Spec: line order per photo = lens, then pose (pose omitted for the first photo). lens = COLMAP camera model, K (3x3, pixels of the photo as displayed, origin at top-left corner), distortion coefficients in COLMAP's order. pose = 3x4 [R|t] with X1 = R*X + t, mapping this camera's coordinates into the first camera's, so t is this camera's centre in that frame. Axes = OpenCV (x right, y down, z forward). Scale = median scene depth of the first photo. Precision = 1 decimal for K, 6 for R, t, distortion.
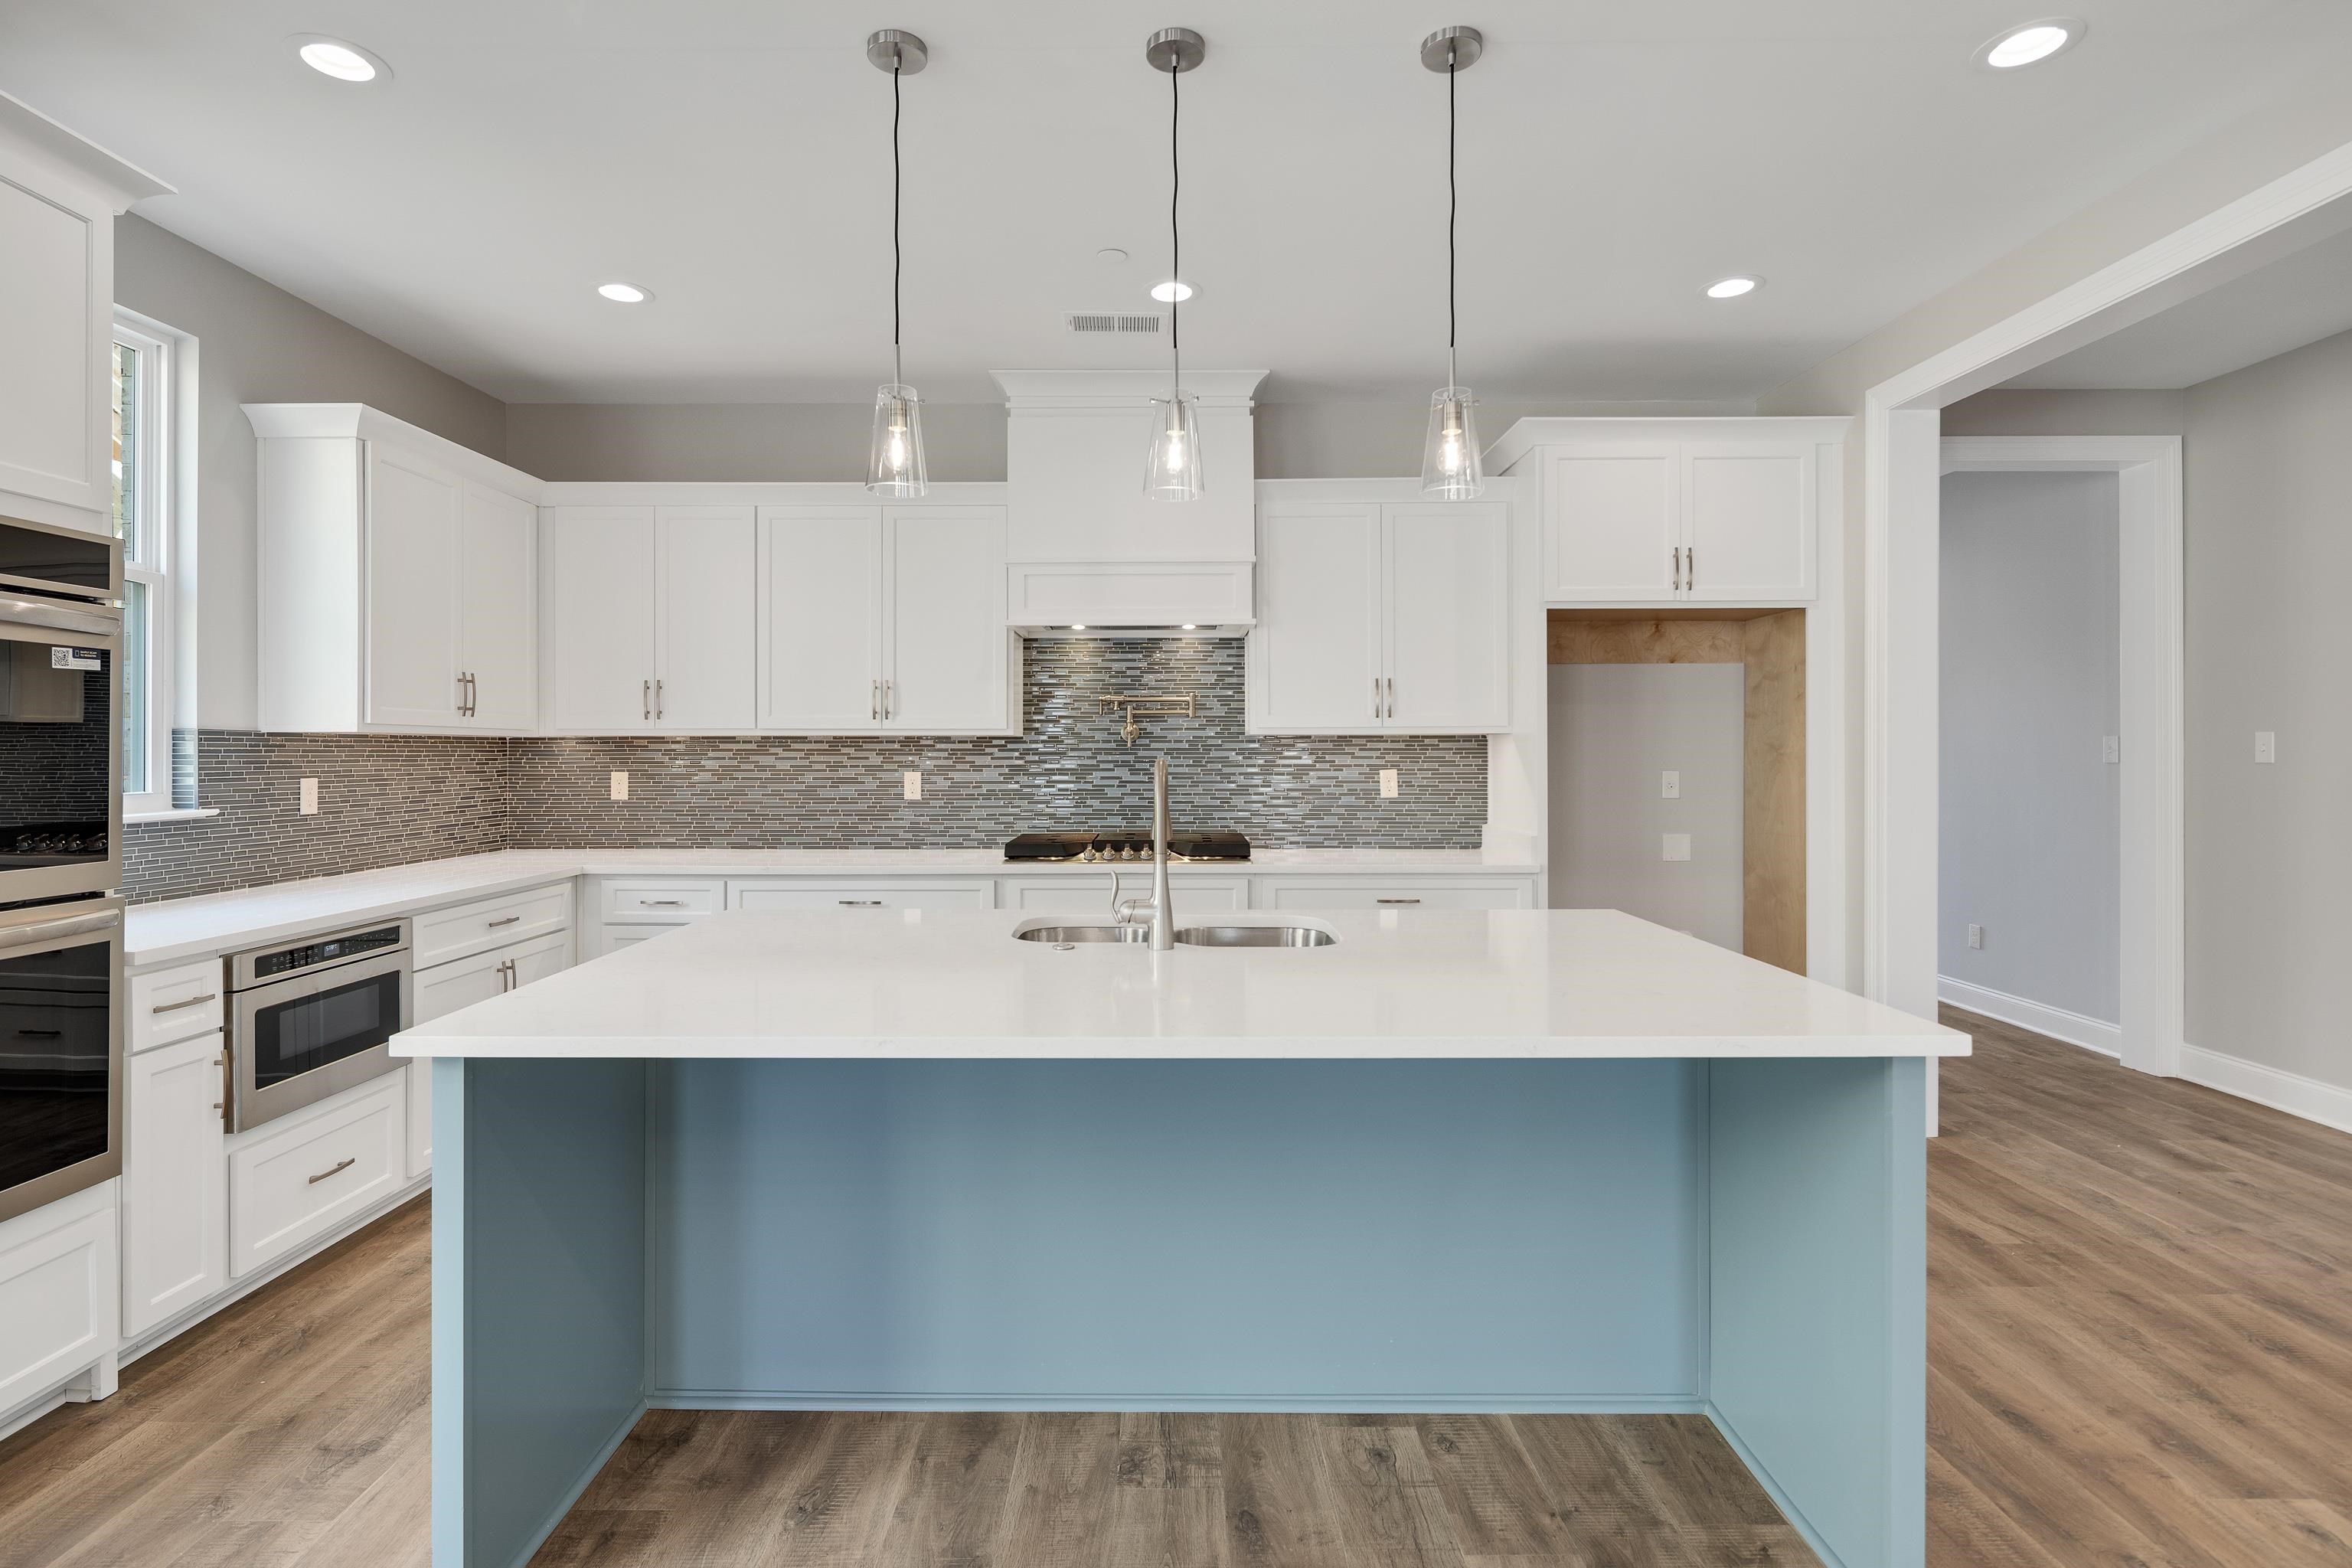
lens RADIAL K [[1130.1, 0, 1151.5], [0, 1130.1, 761.9], [0, 0, 1]] dist [0.005253, -0.003485]
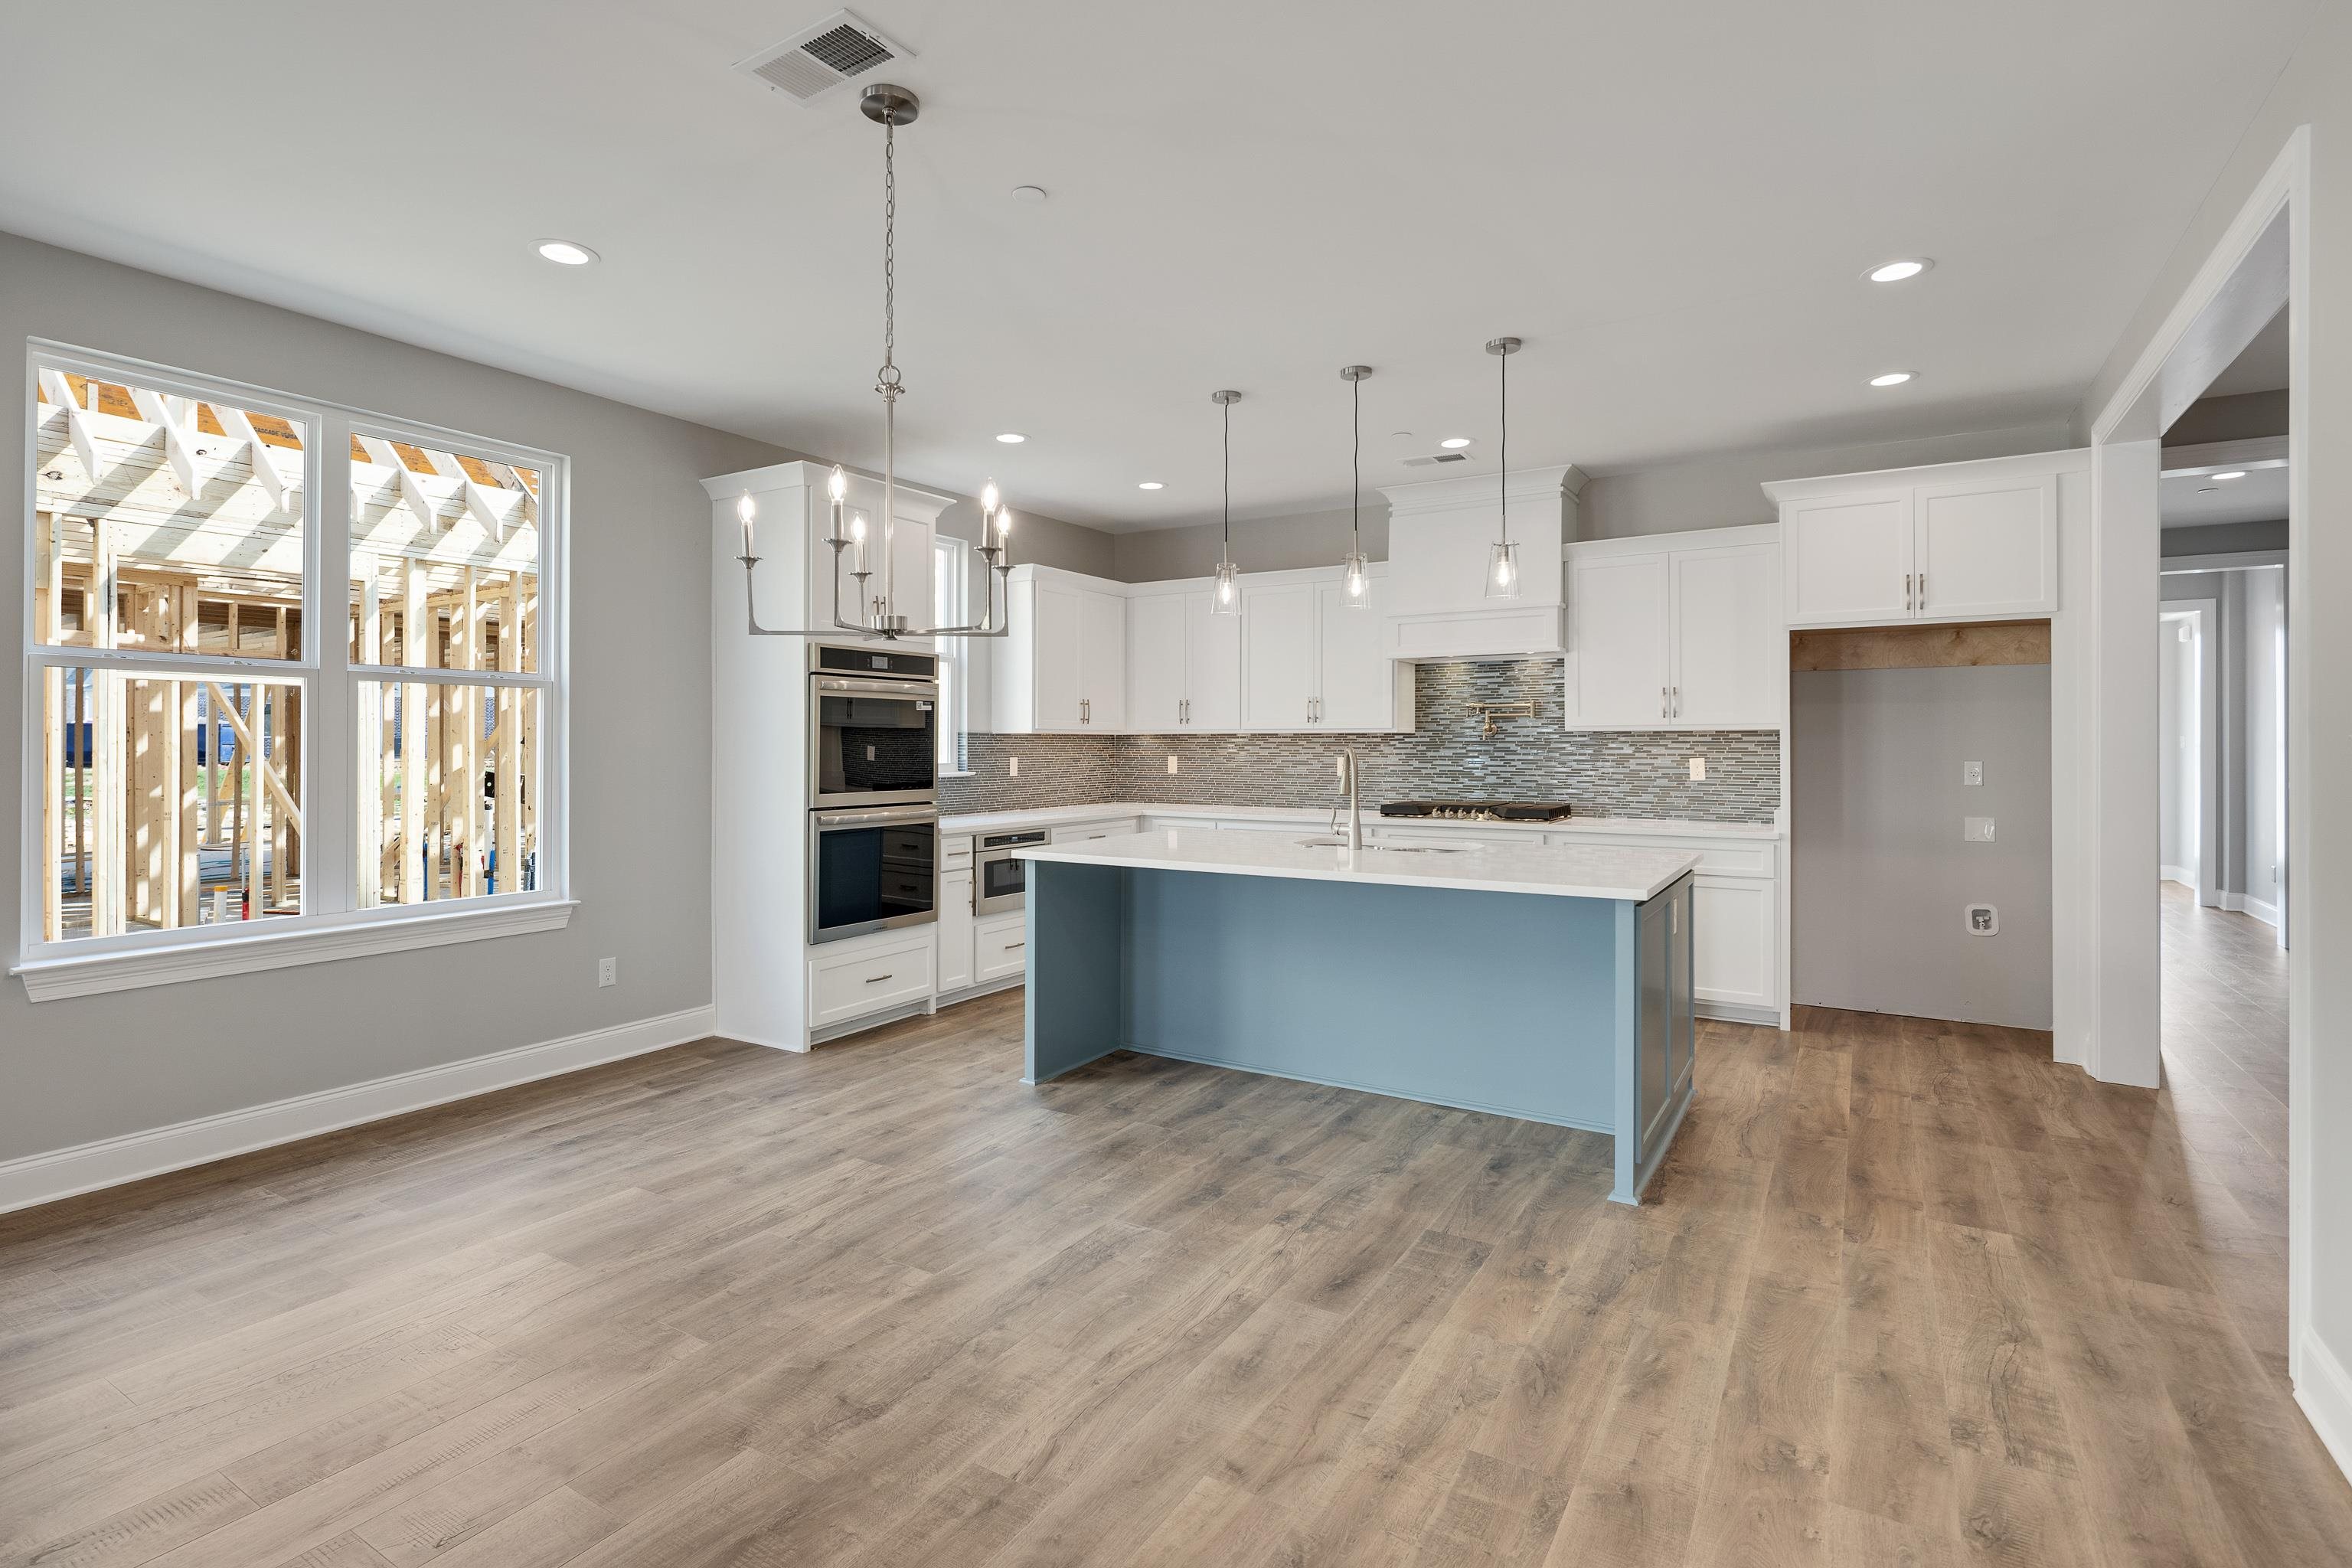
lens RADIAL K [[1130.1, 0, 1162.7], [0, 1130.1, 768.4], [0, 0, 1]] dist [0.005253, -0.003485]
pose [[0.853459, 0.012411, -0.521013, 0.401279], [-0.005365, 0.999873, 0.015029, 0.002731], [0.521133, -0.010031, 0.853417, -0.428817]]
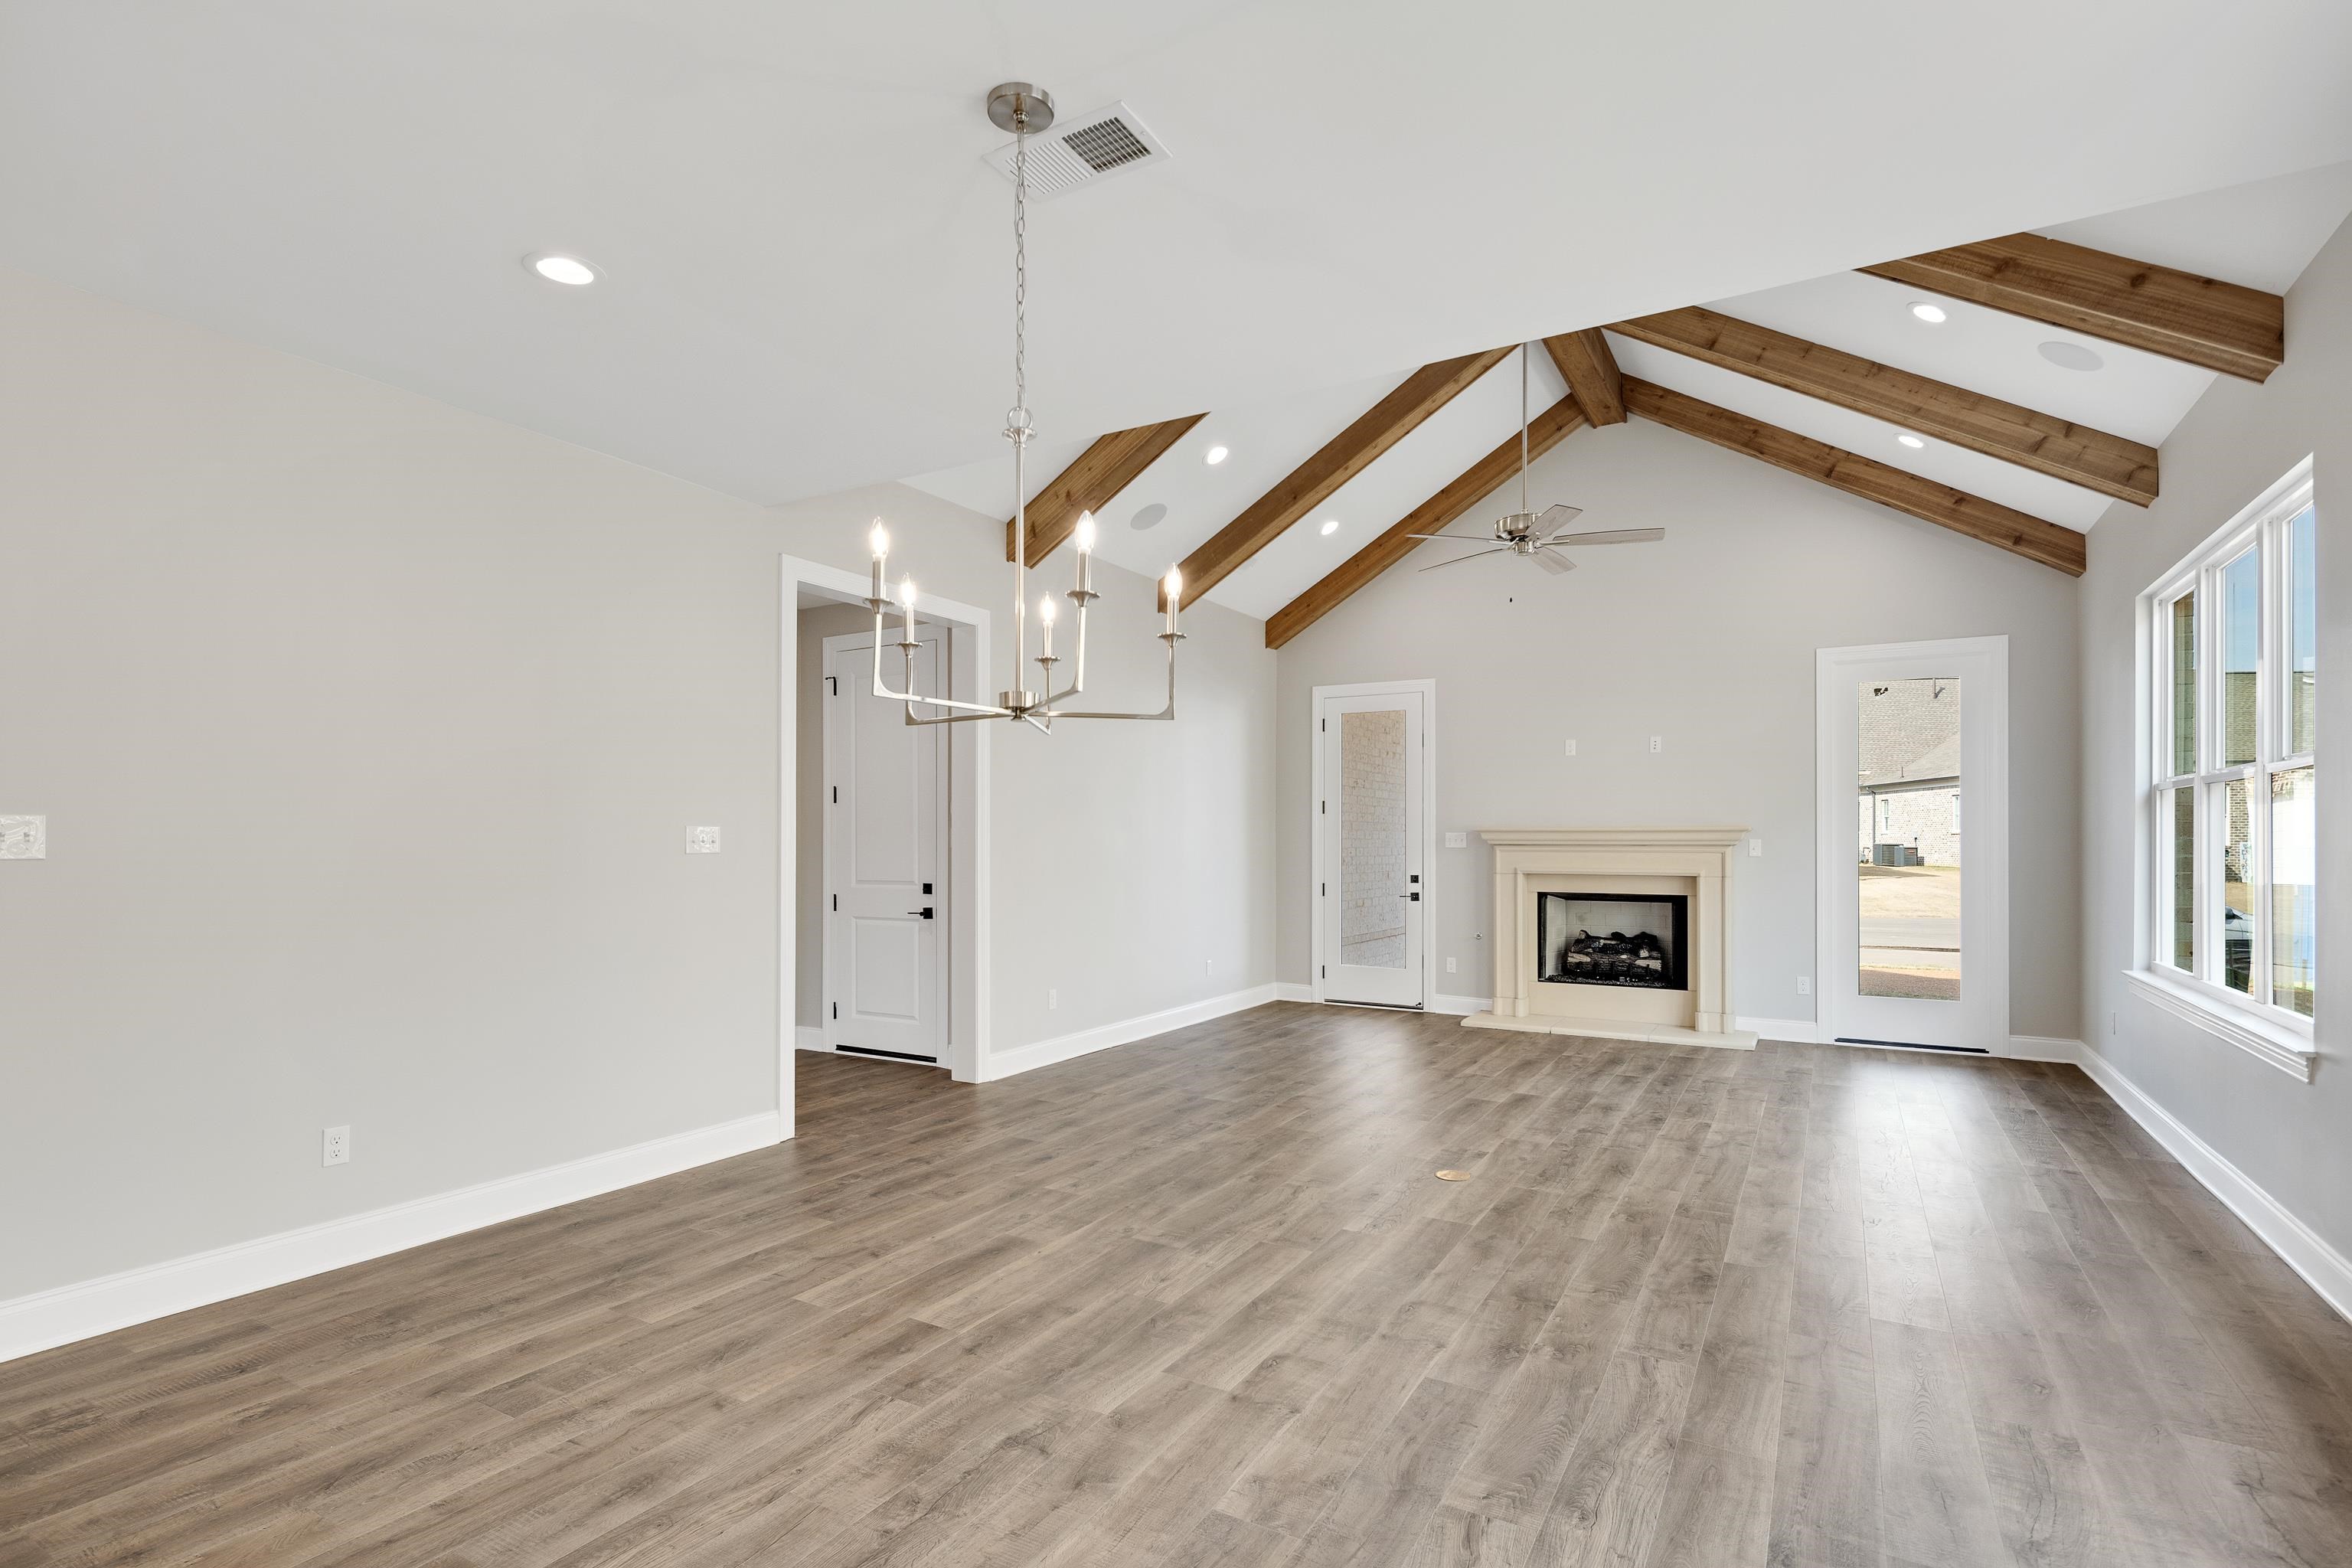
lens RADIAL K [[1130.1, 0, 1166.4], [0, 1130.1, 833.7], [0, 0, 1]] dist [0.005253, -0.003485]
pose [[-0.866165, 0.002282, 0.499753, -0.355186], [0.002955, 0.999995, 0.000555, -0.003929], [-0.499750, 0.001957, -0.866168, 0.423712]]
